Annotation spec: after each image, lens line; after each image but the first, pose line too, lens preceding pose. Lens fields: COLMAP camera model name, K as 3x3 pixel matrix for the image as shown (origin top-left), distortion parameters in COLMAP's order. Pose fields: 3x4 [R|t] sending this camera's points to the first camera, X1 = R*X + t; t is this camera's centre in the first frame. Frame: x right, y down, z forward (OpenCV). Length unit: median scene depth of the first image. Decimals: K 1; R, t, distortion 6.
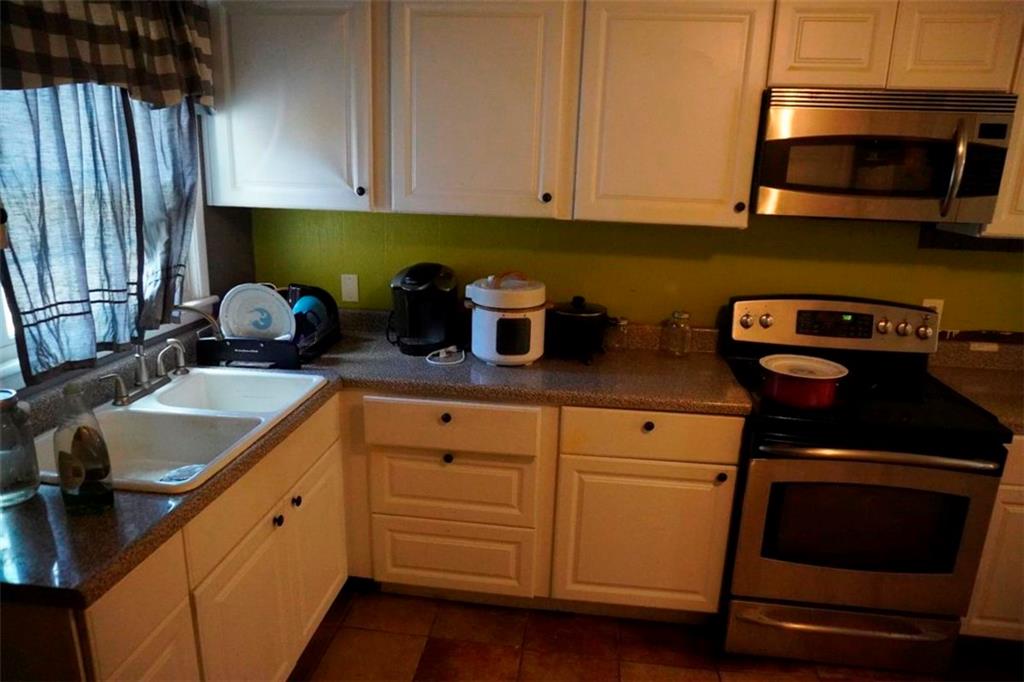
lens RADIAL K [[679.5, 0, 512.9], [0, 679.5, 344.1], [0, 0, 1]] dist [-0.059211, 0.041783]
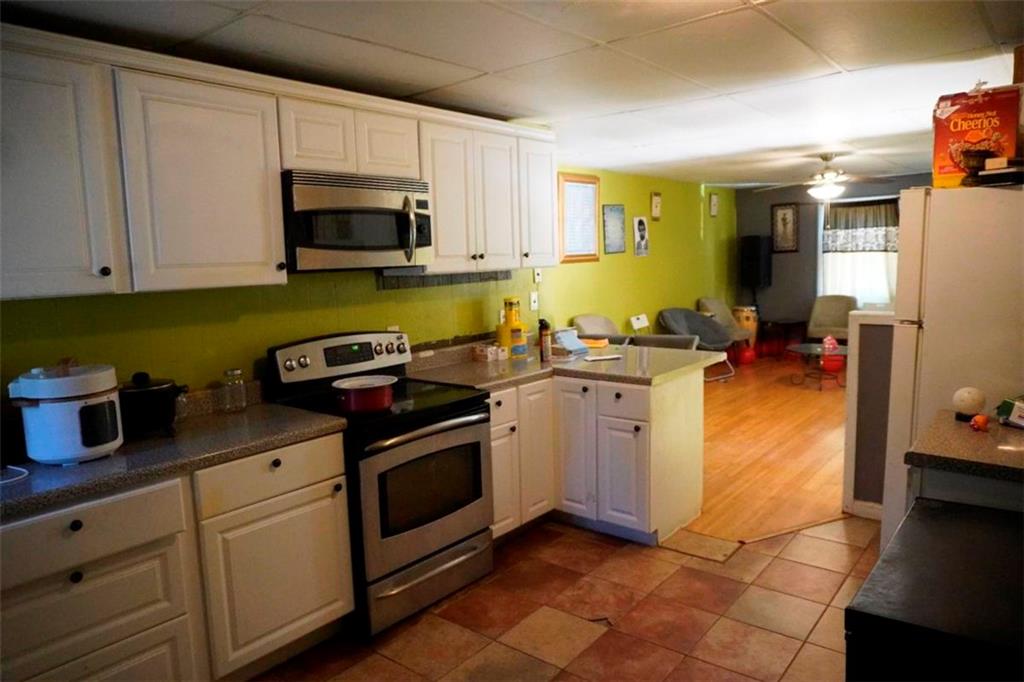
lens RADIAL K [[679.5, 0, 512.9], [0, 679.5, 344.1], [0, 0, 1]] dist [-0.059211, 0.041783]
pose [[0.535209, -0.152004, 0.830931, -0.449039], [0.268110, 0.963382, 0.003541, 0.032510], [-0.801042, 0.220886, 0.556365, 0.043982]]
